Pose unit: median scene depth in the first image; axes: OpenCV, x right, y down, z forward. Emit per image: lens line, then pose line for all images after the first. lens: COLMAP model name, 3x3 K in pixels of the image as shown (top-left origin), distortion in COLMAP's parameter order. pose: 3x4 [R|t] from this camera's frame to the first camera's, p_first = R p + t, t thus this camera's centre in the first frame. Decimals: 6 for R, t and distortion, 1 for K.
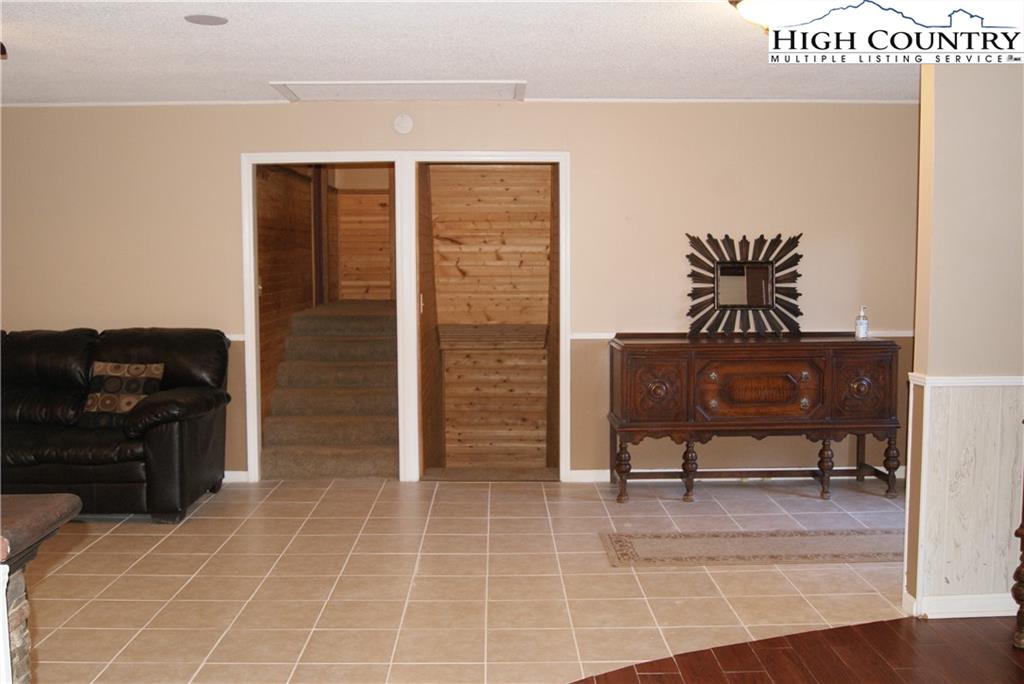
lens RADIAL K [[988.7, 0, 512.0], [0, 988.7, 342.0], [0, 0, 1]] dist [-0.074188, -0.002221]
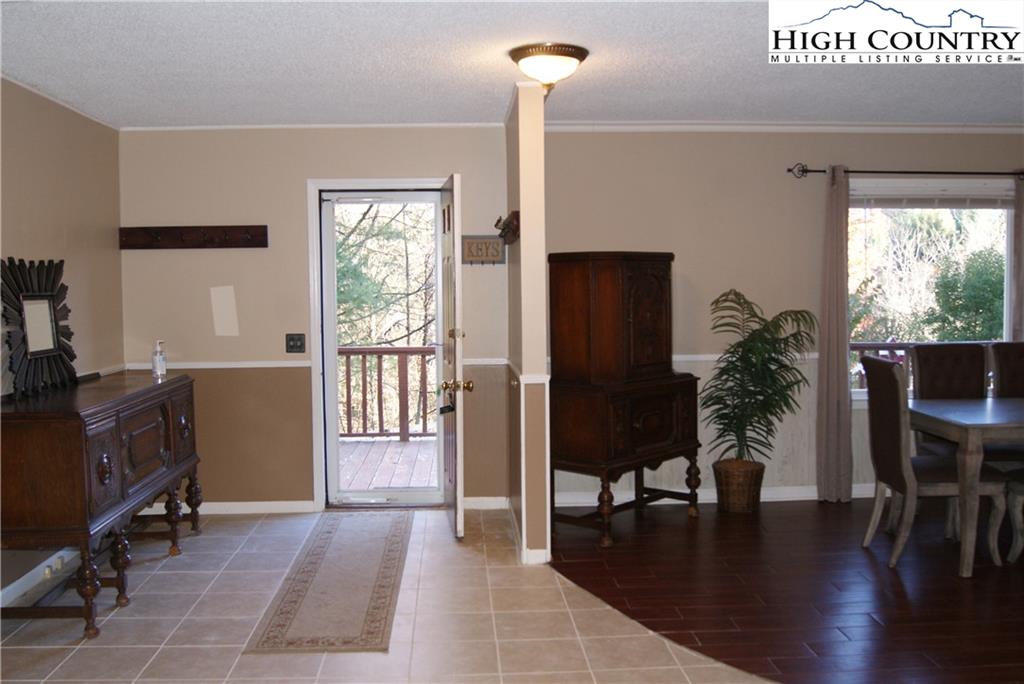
lens RADIAL K [[963.6, 0, 495.8], [0, 963.6, 342.6], [0, 0, 1]] dist [-0.064145, -0.000323]
pose [[-0.025343, -0.056539, 0.998079, -0.551775], [0.092817, 0.993954, 0.058662, -0.057963], [-0.995361, 0.094126, -0.019942, 0.702731]]
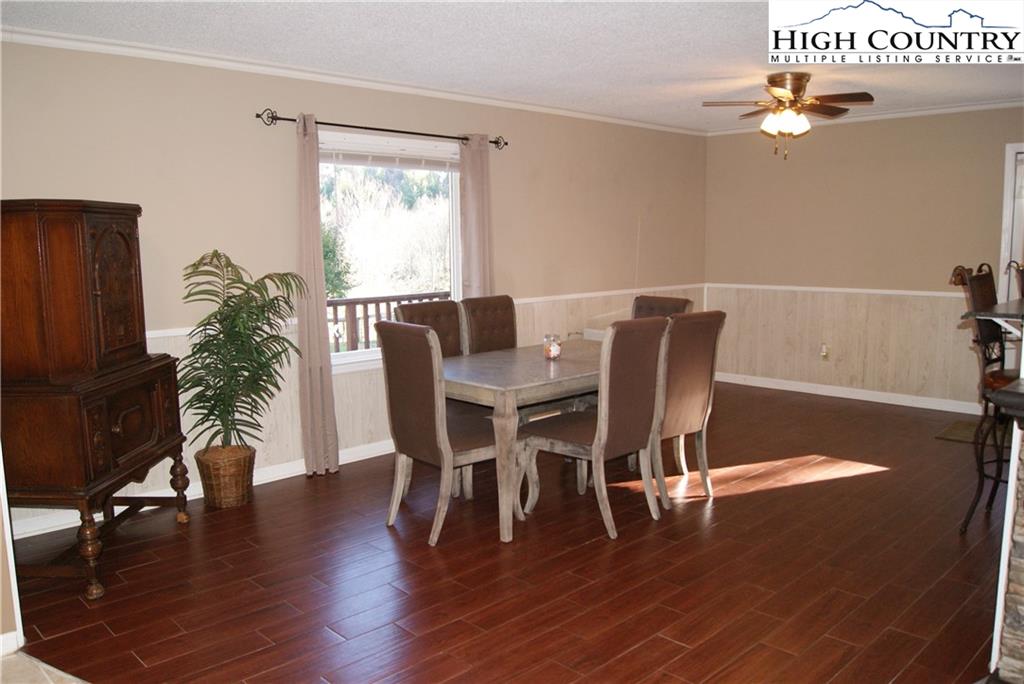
lens RADIAL K [[814.7, 0, 512.0], [0, 814.7, 342.0], [0, 0, 1]] dist [-0.071001, 0.001884]
pose [[-0.690746, -0.081090, 0.718536, -0.260535], [0.070190, 0.981480, 0.178240, -0.060030], [-0.719683, 0.173553, -0.672262, 0.731560]]
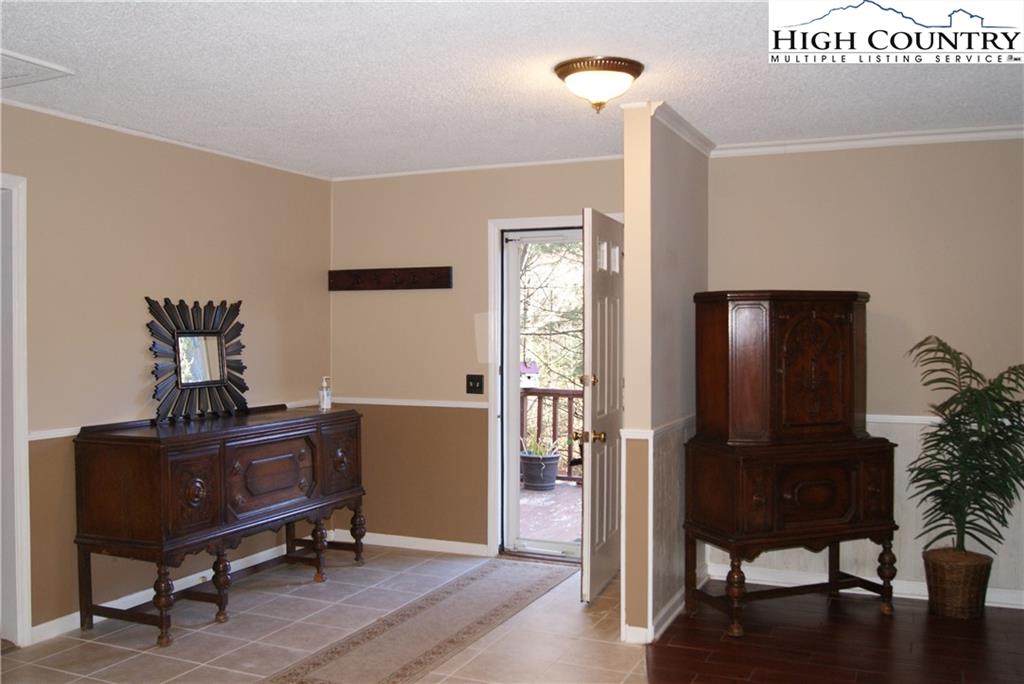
lens RADIAL K [[963.6, 0, 495.8], [0, 963.6, 342.6], [0, 0, 1]] dist [-0.064145, -0.000323]
pose [[0.430286, -0.010747, 0.902629, -0.437124], [0.073221, 0.997050, -0.023034, -0.035749], [-0.899718, 0.076003, 0.429803, 0.431233]]
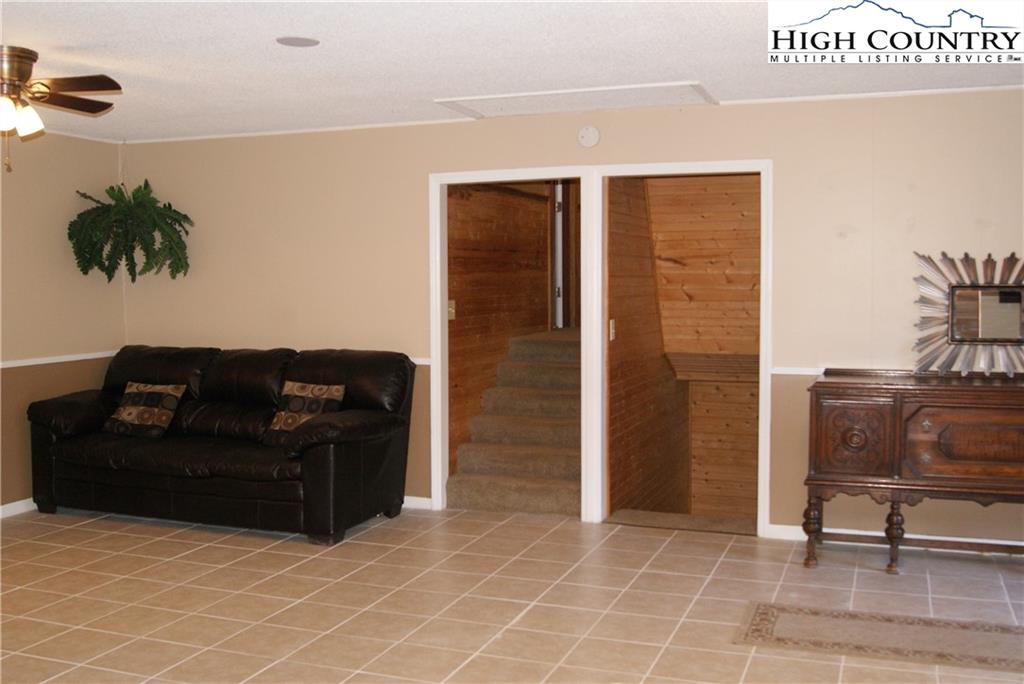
lens RADIAL K [[1031.0, 0, 512.0], [0, 1031.0, 342.0], [0, 0, 1]] dist [-0.072089, 0.013128]
pose [[0.930389, 0.021138, -0.365964, 0.189759], [-0.029783, 0.999394, -0.017993, -0.008391], [0.365362, 0.027640, 0.930455, 0.078832]]
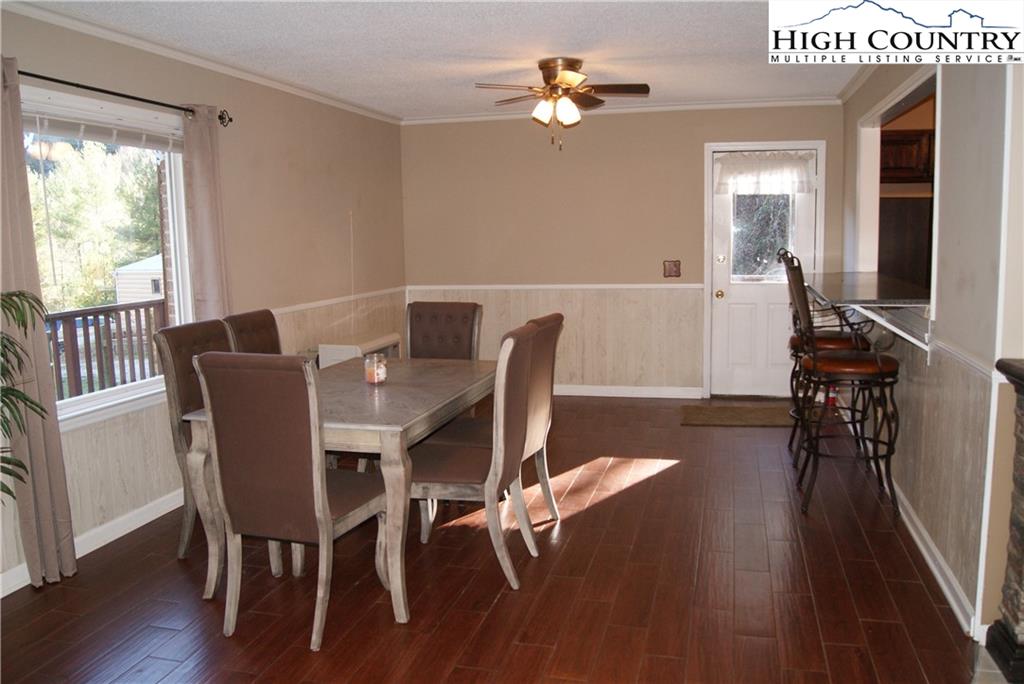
lens RADIAL K [[853.7, 0, 512.0], [0, 853.7, 342.0], [0, 0, 1]] dist [-0.071733, -0.000554]
pose [[-0.963556, -0.011948, 0.267239, -0.003764], [0.043706, 0.978547, 0.201334, -0.063220], [-0.263911, 0.205676, -0.942363, 0.772211]]
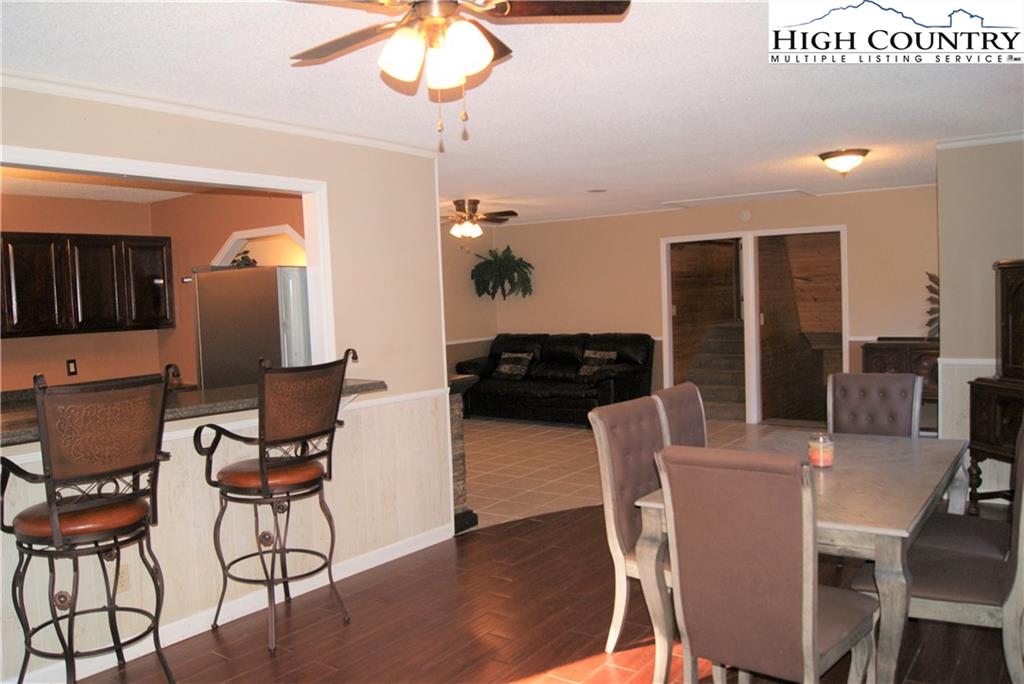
lens RADIAL K [[814.7, 0, 512.0], [0, 814.7, 342.0], [0, 0, 1]] dist [-0.071001, 0.001884]
pose [[0.797867, 0.008694, -0.602771, 0.438647], [-0.016093, 0.999847, -0.006880, 0.017942], [0.602619, 0.015190, 0.797884, -0.392065]]
